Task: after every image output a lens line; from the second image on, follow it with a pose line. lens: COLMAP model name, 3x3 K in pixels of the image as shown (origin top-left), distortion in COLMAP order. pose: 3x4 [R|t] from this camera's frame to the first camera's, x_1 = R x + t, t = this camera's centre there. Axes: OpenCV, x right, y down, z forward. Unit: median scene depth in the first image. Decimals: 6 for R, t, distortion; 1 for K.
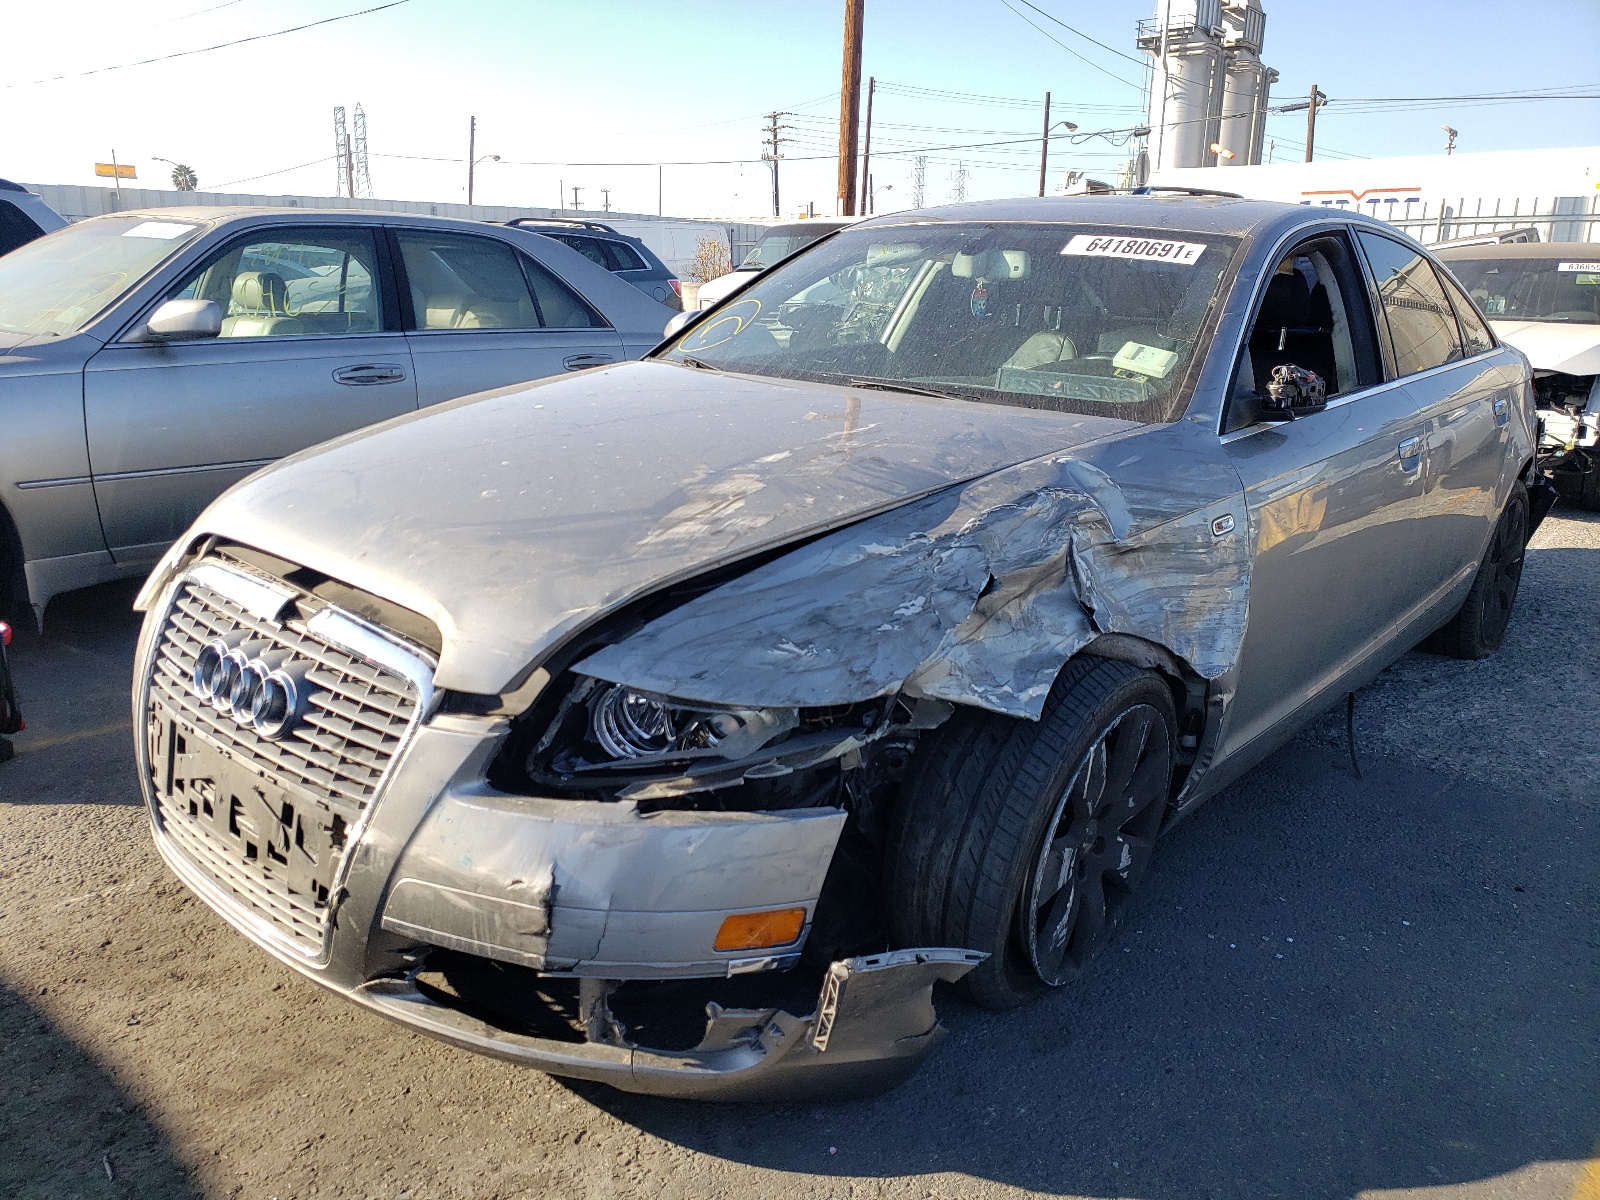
lens RADIAL K [[1219.6, 0, 800.0], [0, 1219.6, 600.0], [0, 0, 1]] dist [0.006554, -0.001599]
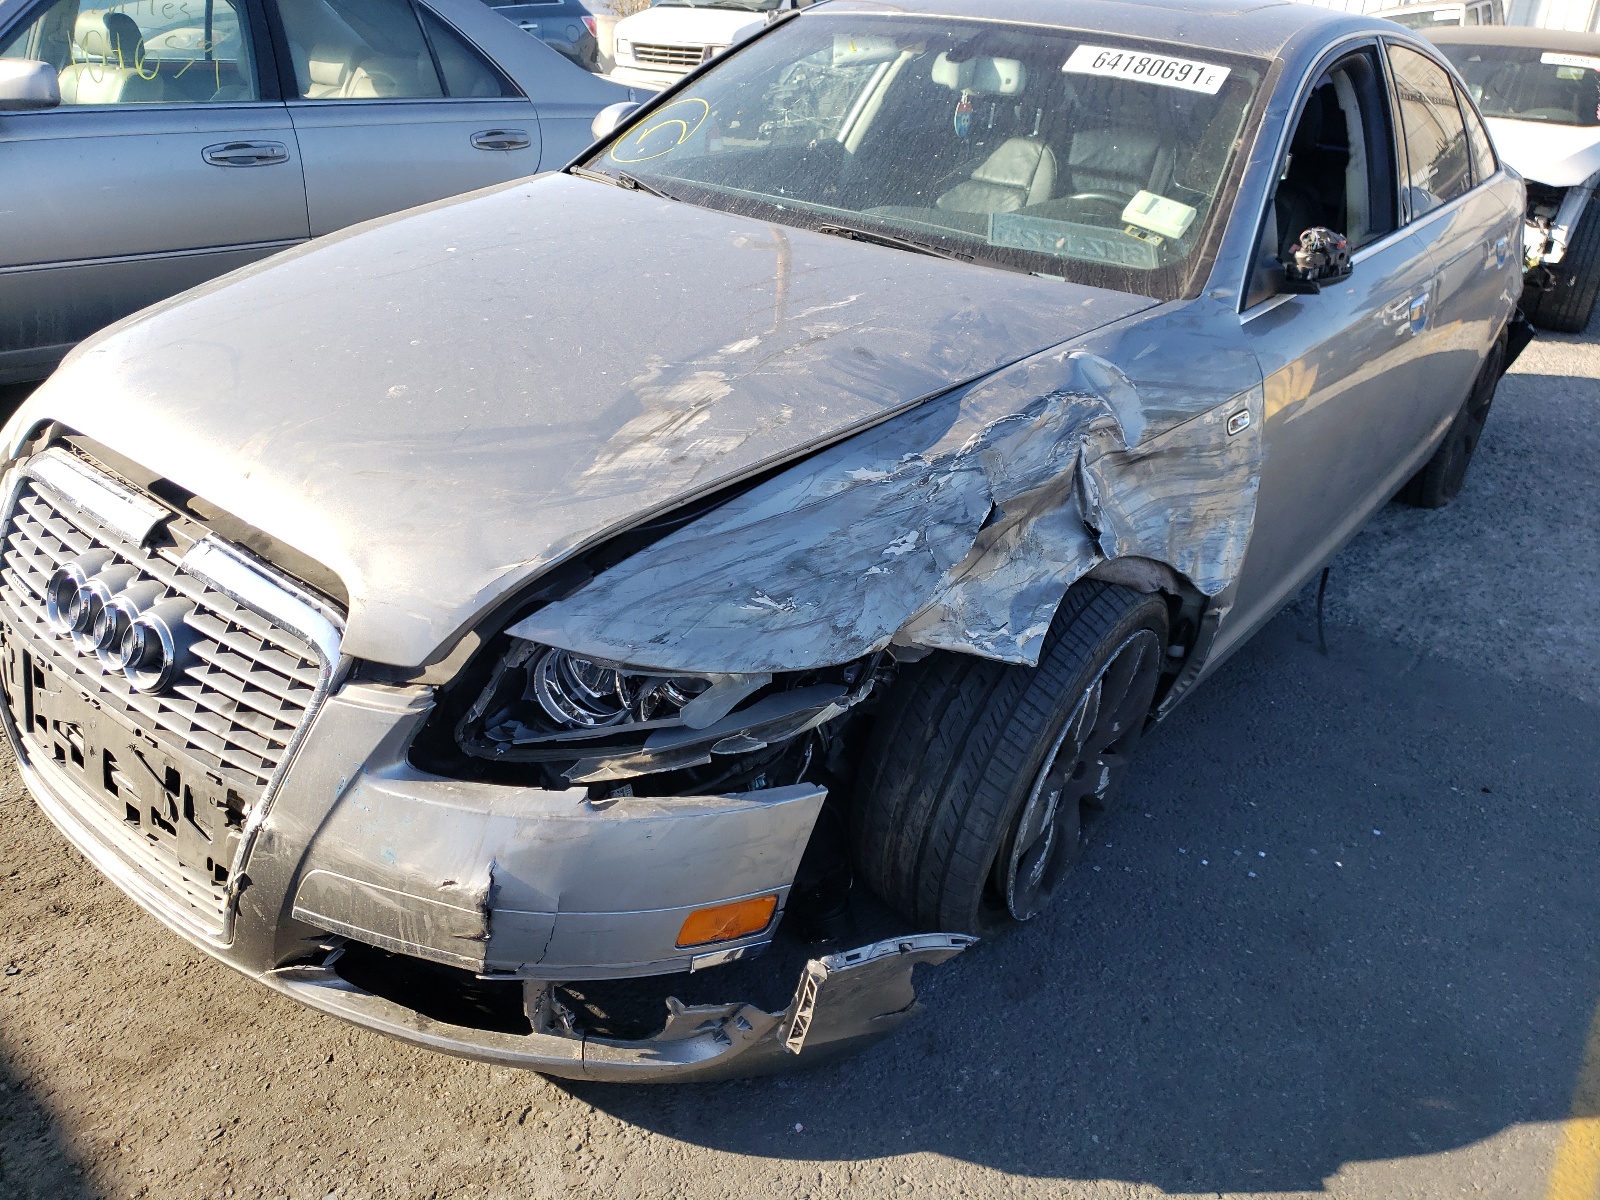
lens RADIAL K [[1230.4, 0, 800.0], [0, 1230.4, 600.0], [0, 0, 1]] dist [-0.005693, 0.012796]
pose [[0.997477, 0.014077, 0.069579, -0.040902], [-0.026959, 0.981831, 0.187835, -0.116221], [-0.065670, -0.189237, 0.979733, 0.144337]]
